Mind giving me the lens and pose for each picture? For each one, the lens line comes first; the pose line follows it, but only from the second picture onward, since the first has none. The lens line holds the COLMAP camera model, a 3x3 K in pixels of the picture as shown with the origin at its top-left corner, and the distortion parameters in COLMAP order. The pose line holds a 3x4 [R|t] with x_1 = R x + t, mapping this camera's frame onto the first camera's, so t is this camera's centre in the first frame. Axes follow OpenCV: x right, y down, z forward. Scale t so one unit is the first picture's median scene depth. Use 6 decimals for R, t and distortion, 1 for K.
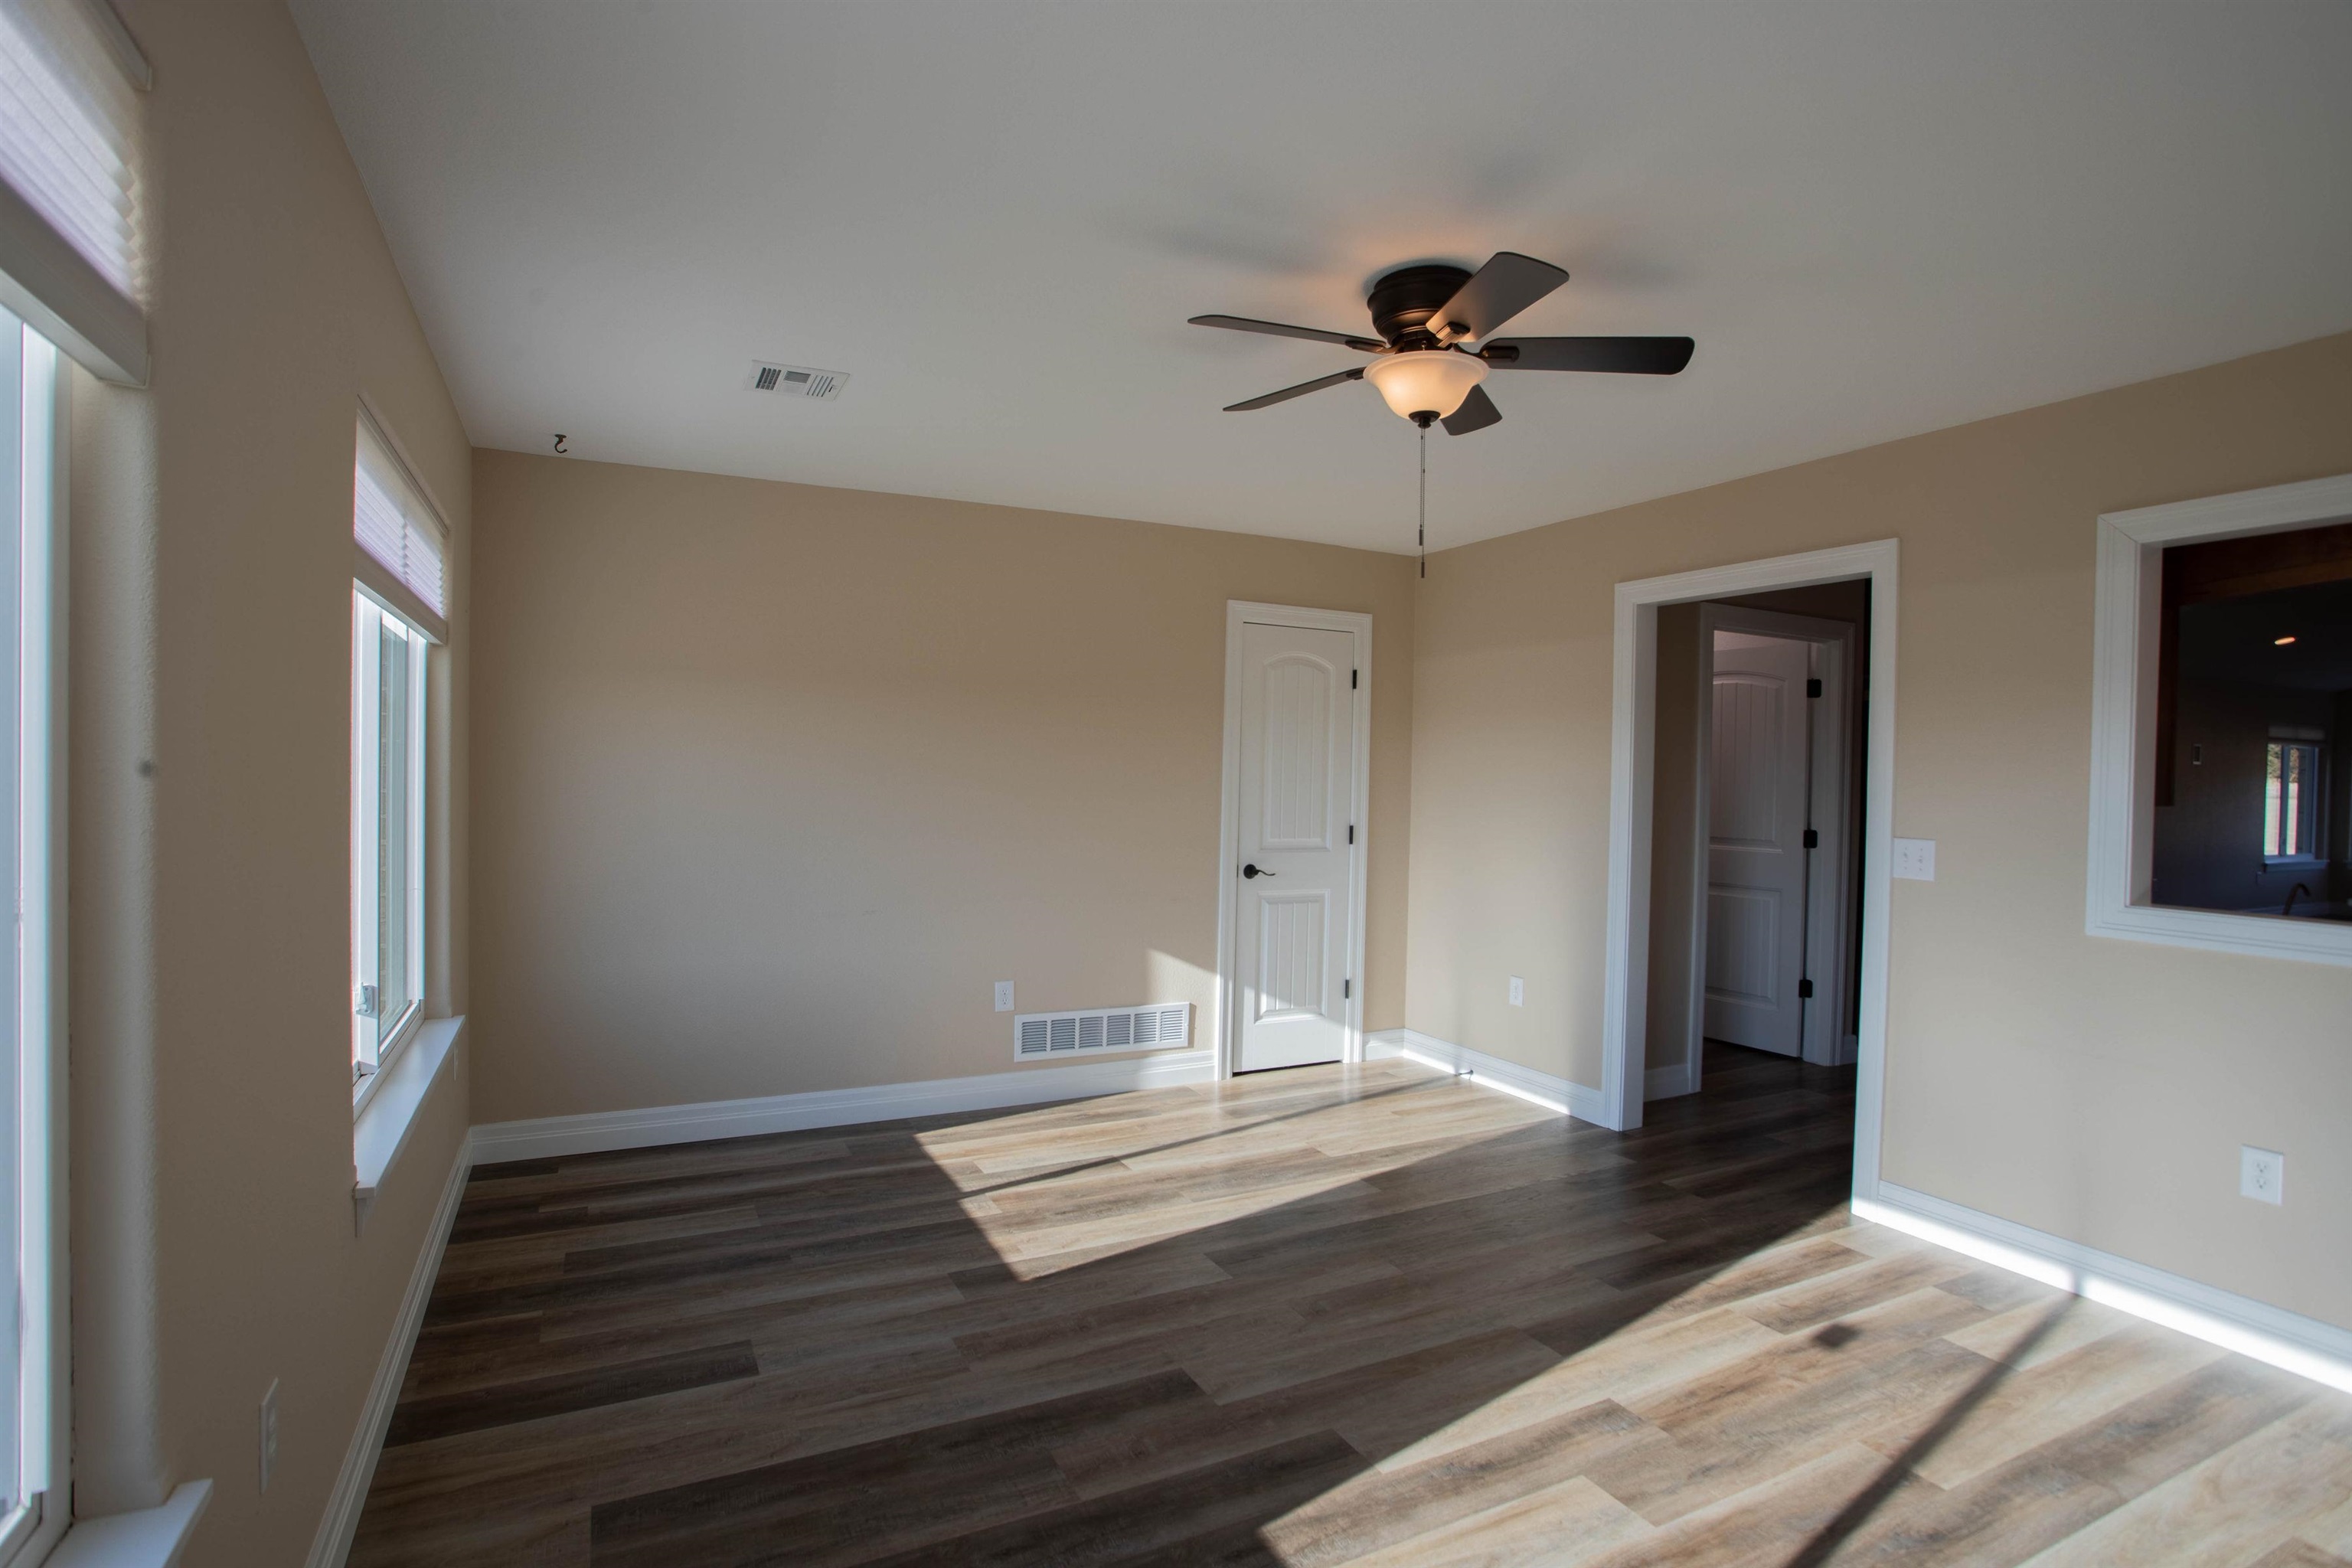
lens RADIAL K [[1143.6, 0, 1164.6], [0, 1143.6, 786.3], [0, 0, 1]] dist [-0.064566, 0.022786]
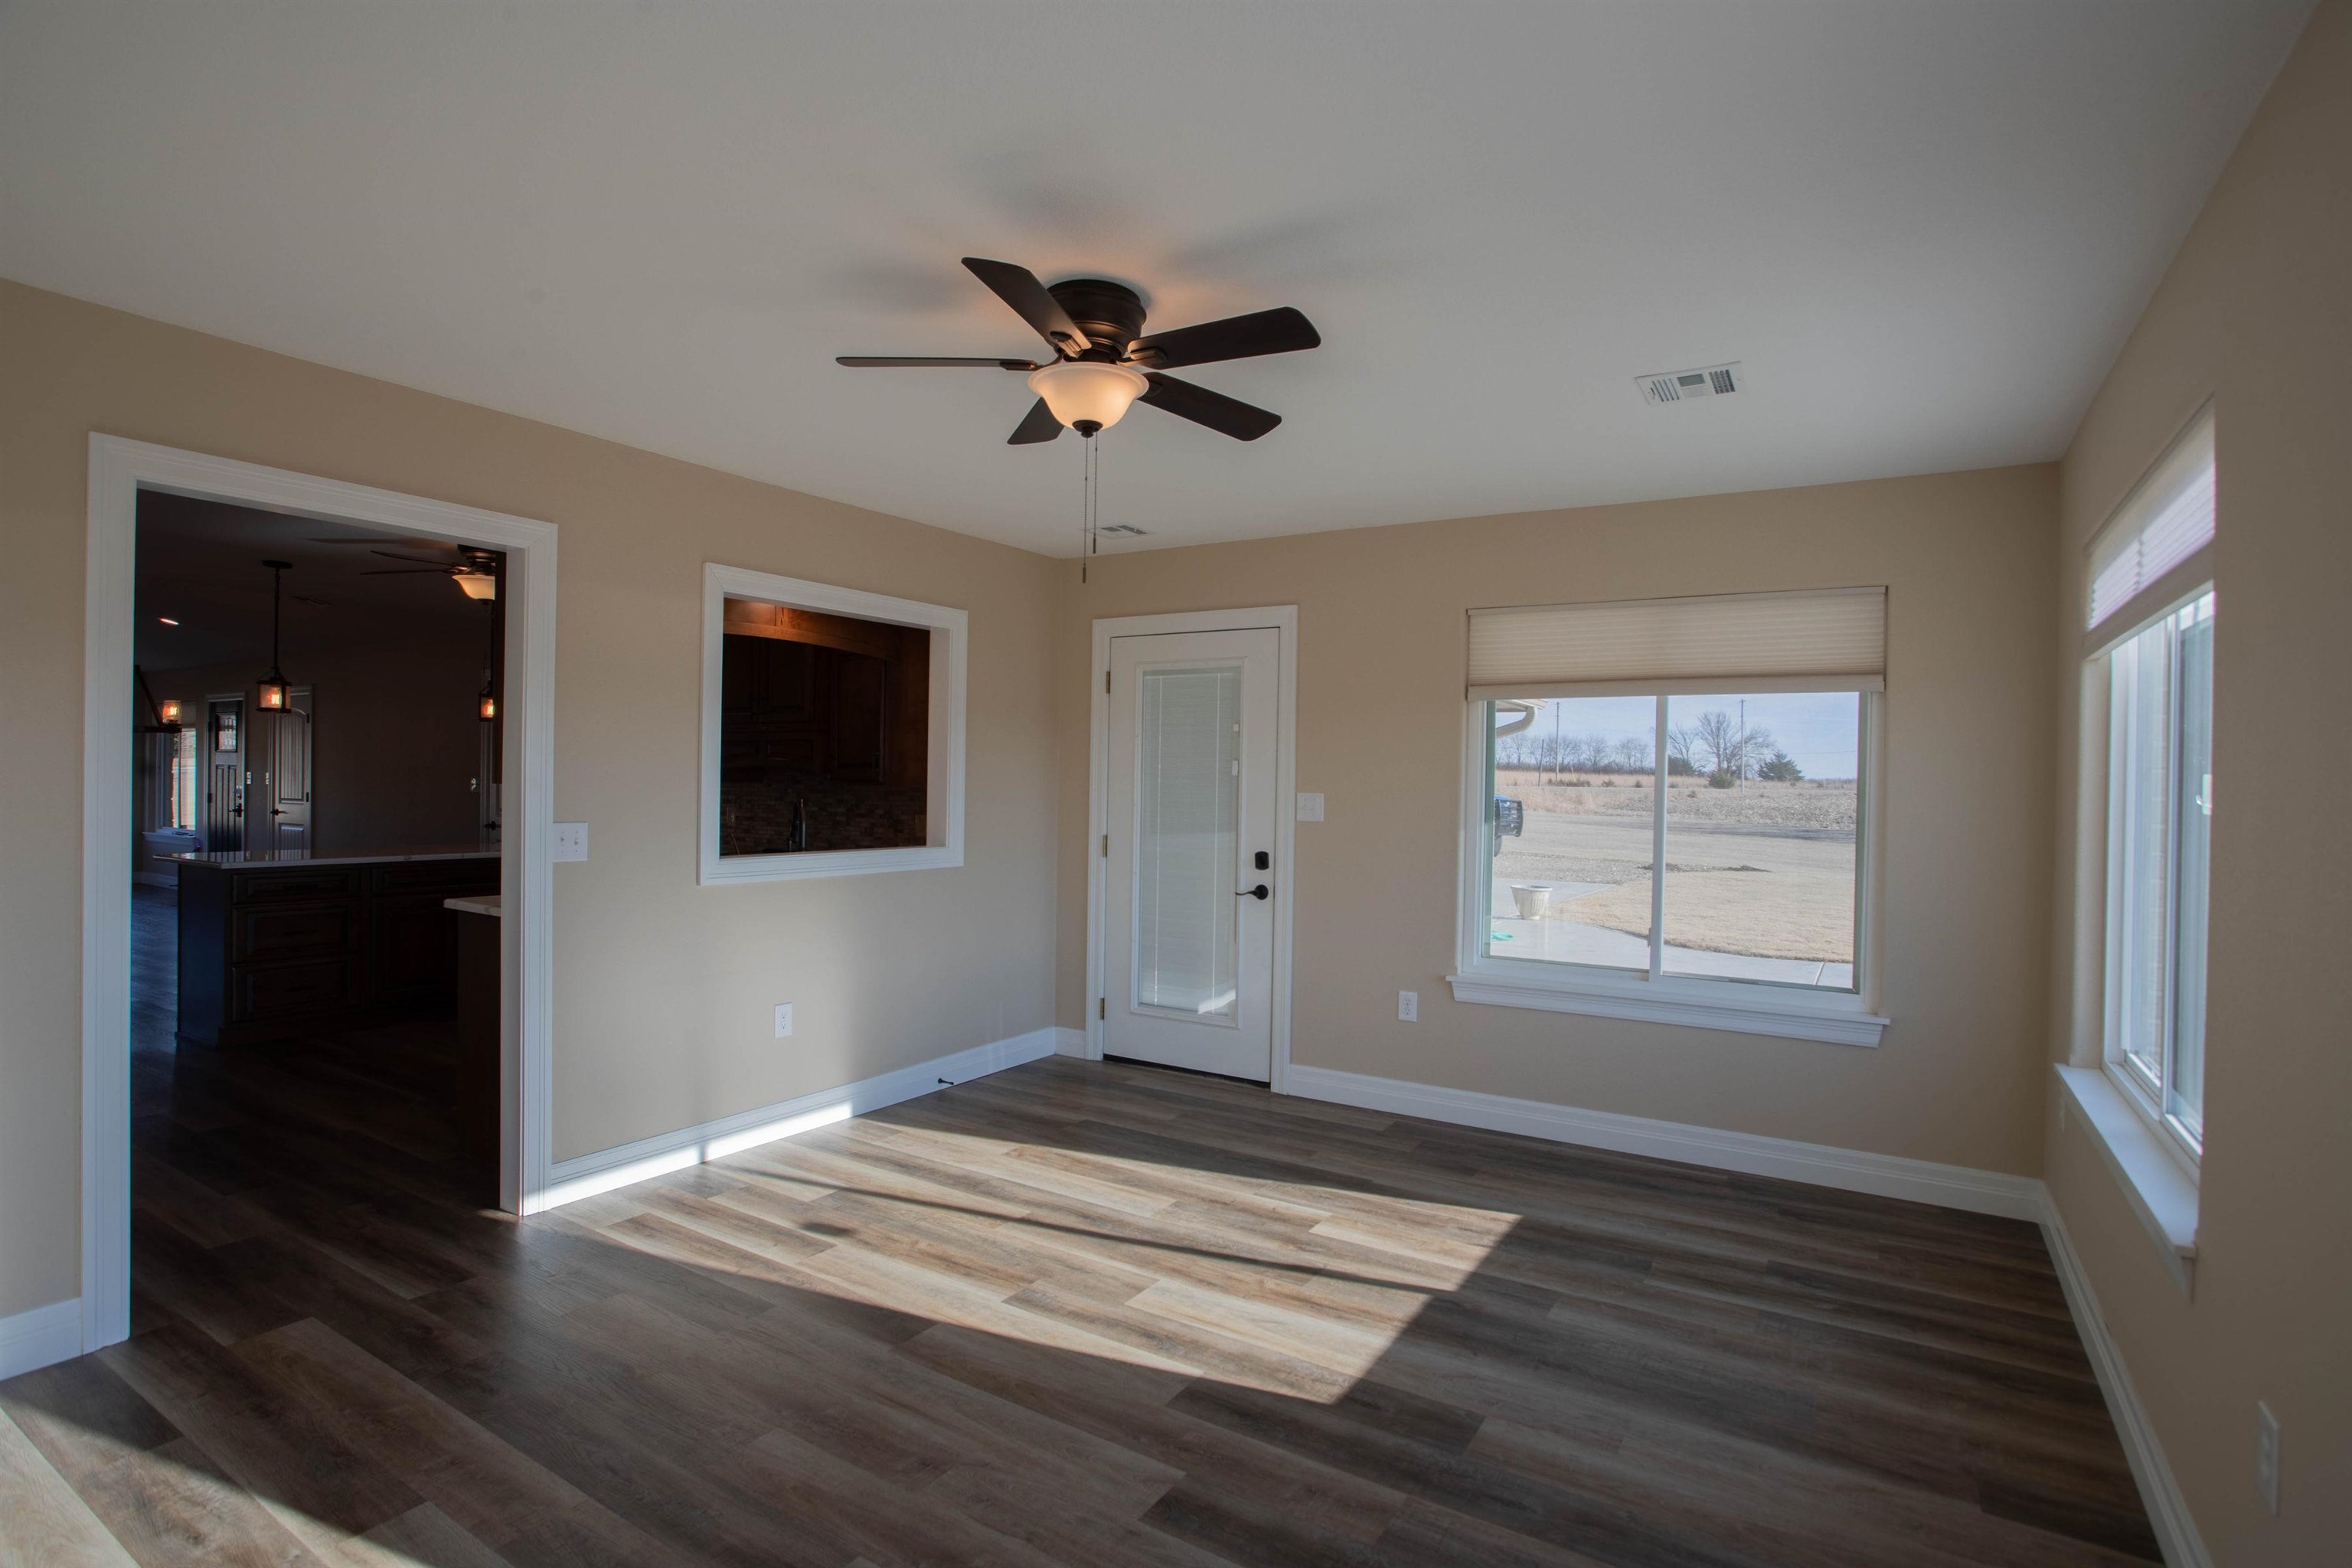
lens RADIAL K [[1143.6, 0, 1164.6], [0, 1143.6, 786.3], [0, 0, 1]] dist [-0.064566, 0.022786]
pose [[-0.513437, -0.028358, 0.857658, -0.684430], [-0.010463, 0.999586, 0.026787, -0.027568], [-0.858063, 0.004780, -0.513522, 1.437846]]
